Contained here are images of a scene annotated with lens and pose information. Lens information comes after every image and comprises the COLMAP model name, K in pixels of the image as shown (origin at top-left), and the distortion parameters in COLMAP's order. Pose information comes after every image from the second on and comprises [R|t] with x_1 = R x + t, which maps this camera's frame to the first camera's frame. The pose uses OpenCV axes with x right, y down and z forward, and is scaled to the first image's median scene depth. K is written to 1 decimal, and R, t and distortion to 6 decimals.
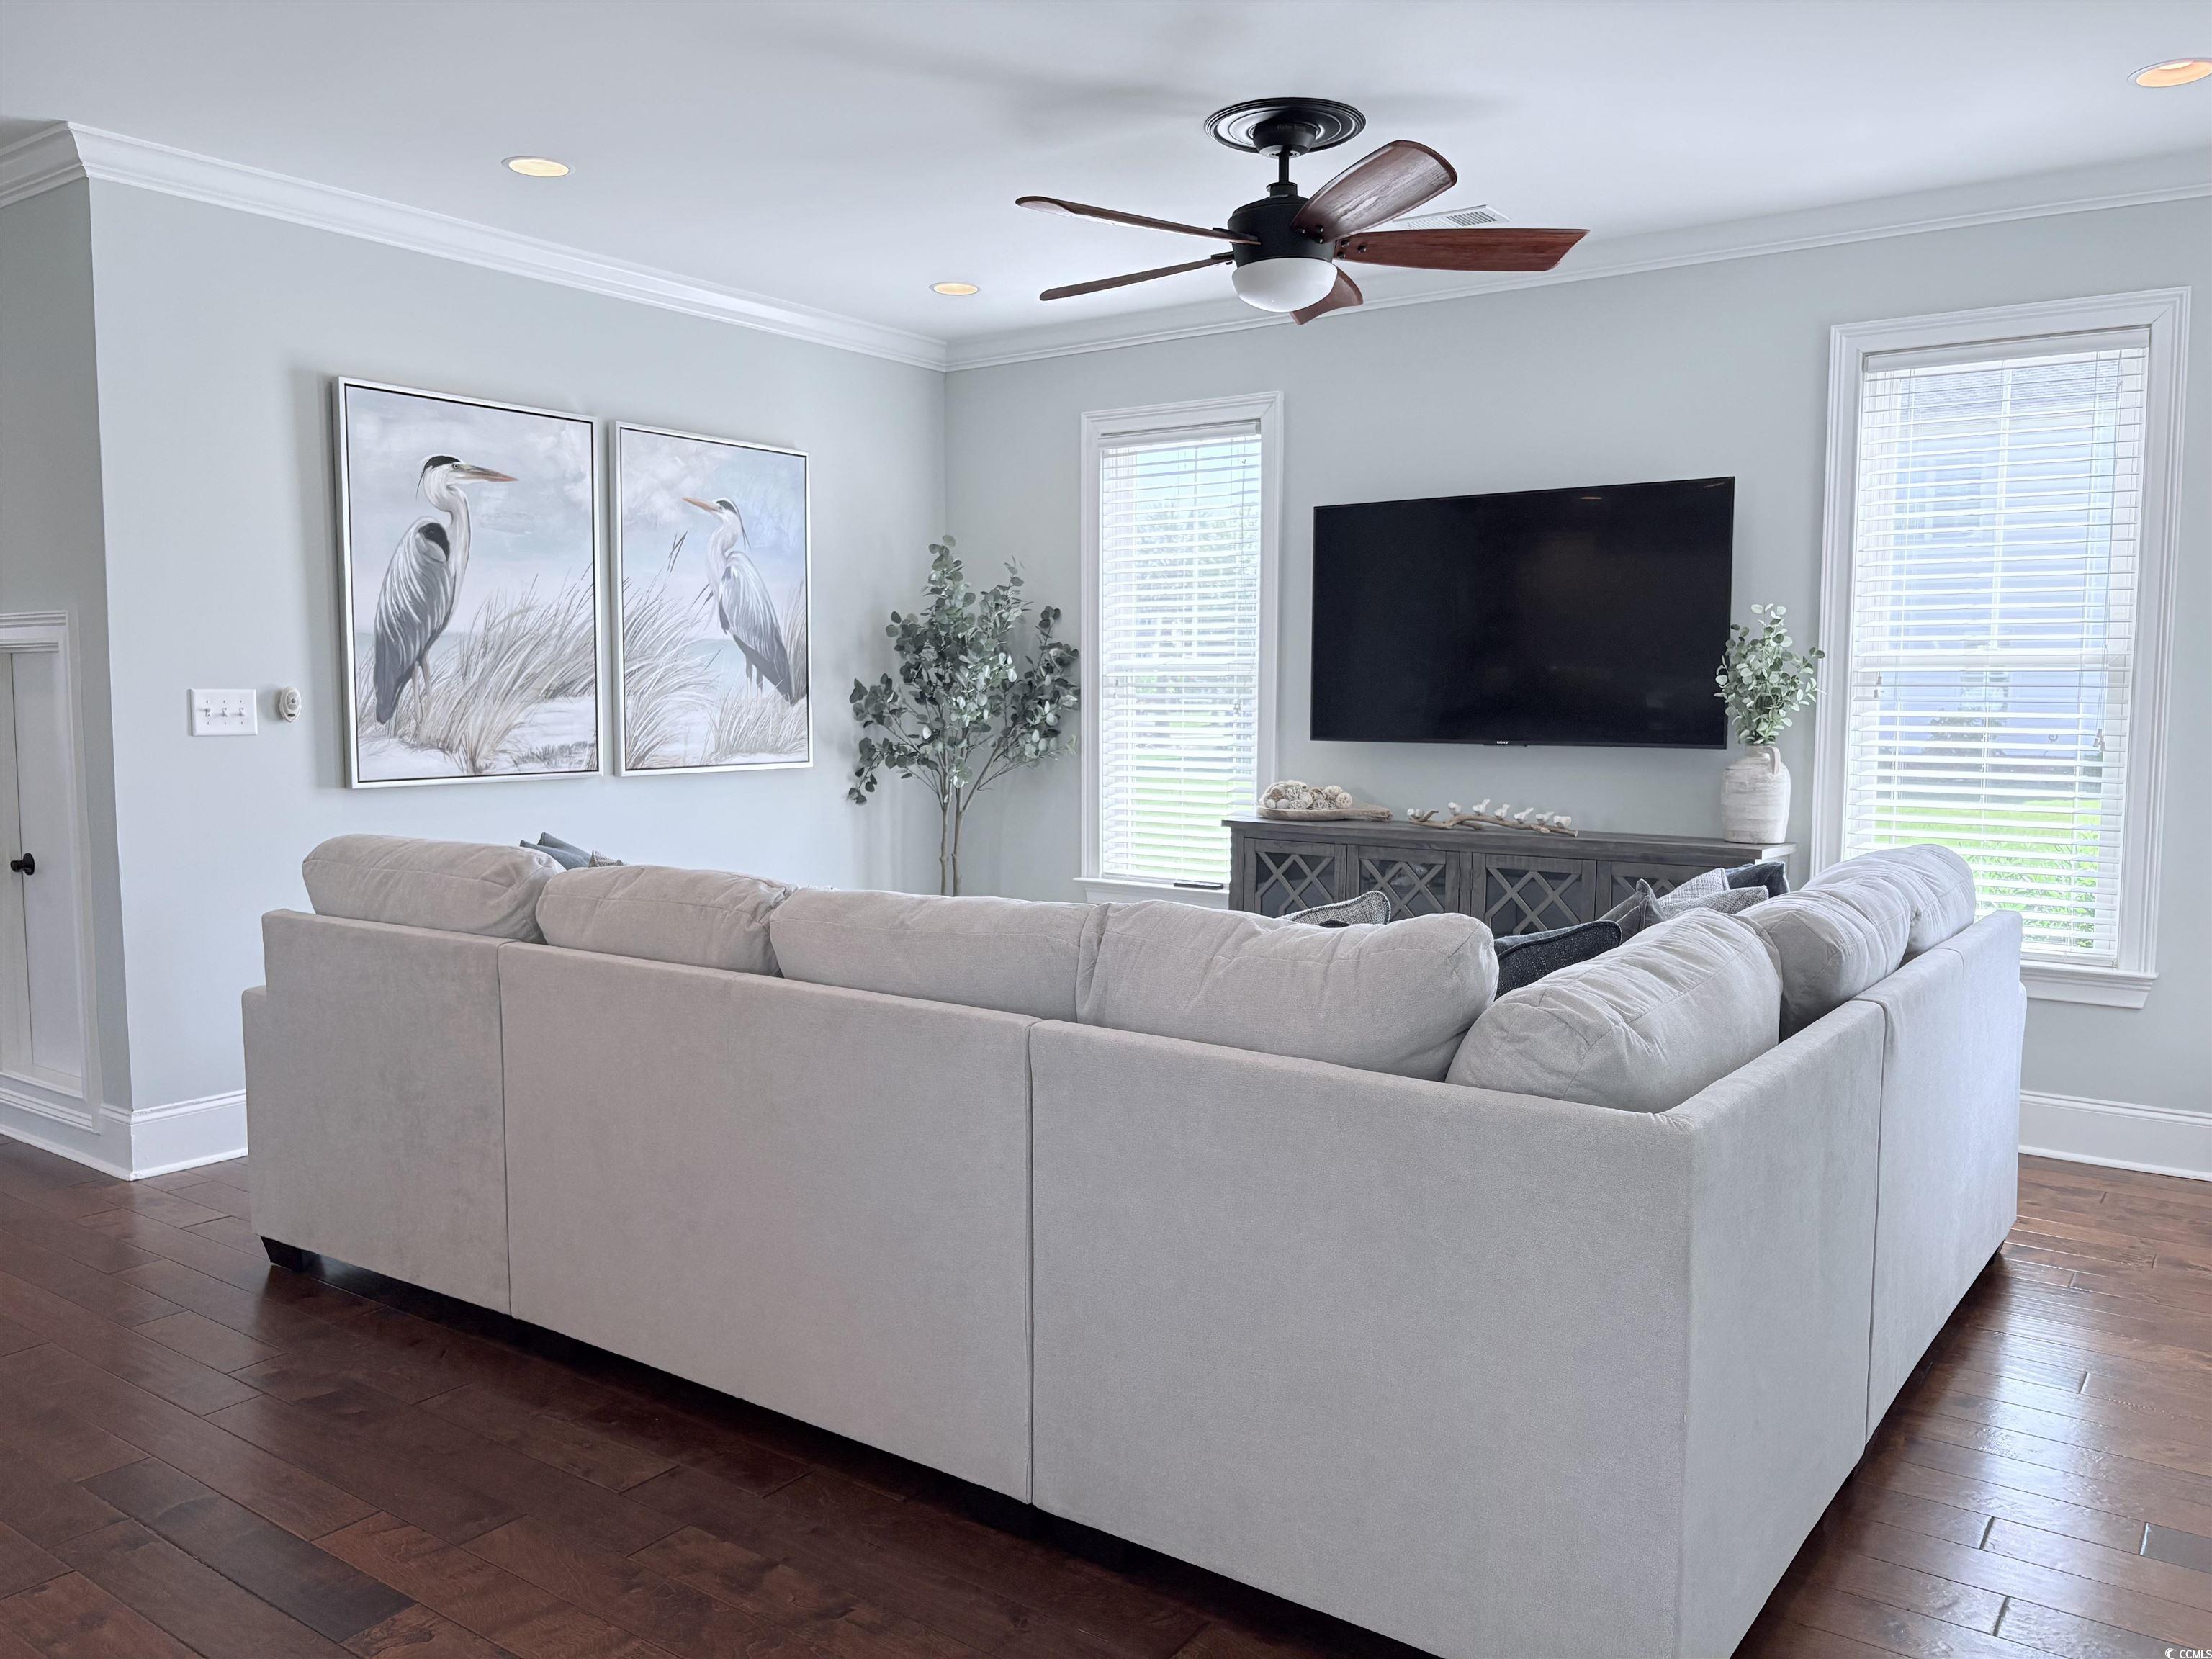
lens RADIAL K [[1666.0, 0, 1088.4], [0, 1666.0, 813.2], [0, 0, 1]] dist [0.047765, -0.050727]
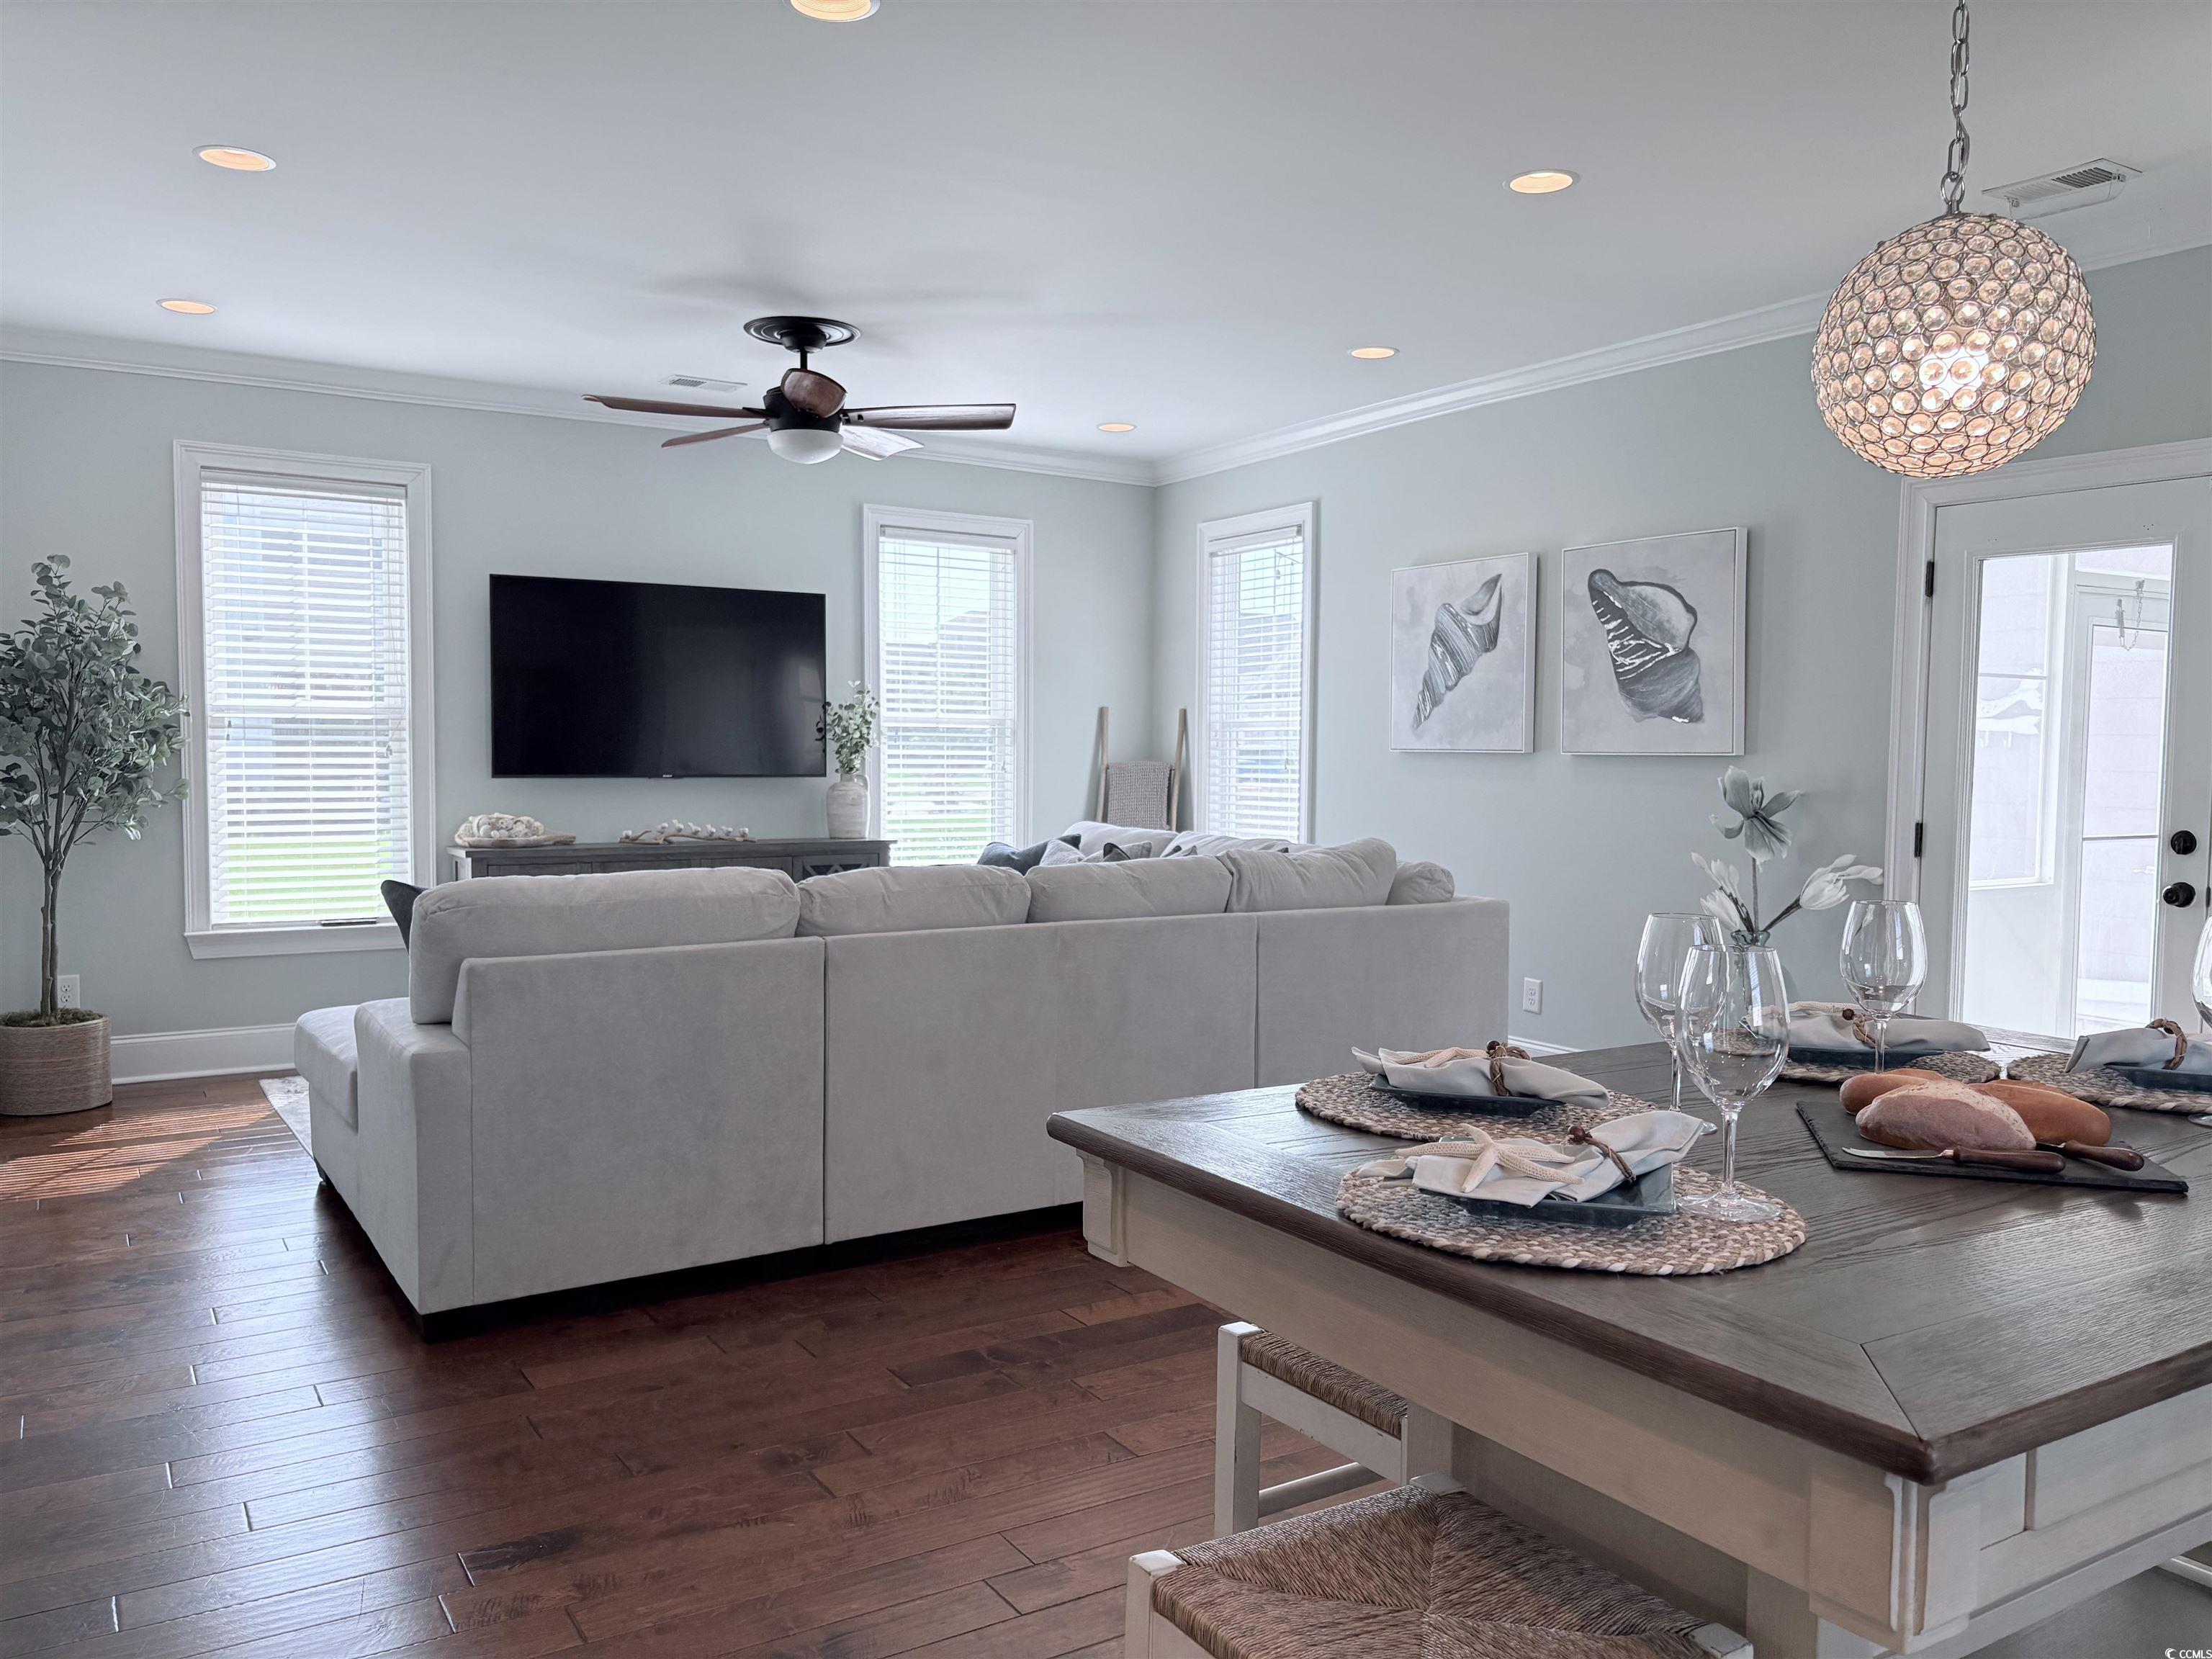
lens RADIAL K [[1666.0, 0, 1099.1], [0, 1666.0, 822.1], [0, 0, 1]] dist [0.047765, -0.050727]
pose [[0.389497, -0.048645, 0.919742, -0.784547], [0.060061, 0.997820, 0.027339, -0.020841], [-0.919067, 0.044592, 0.391570, 0.177192]]
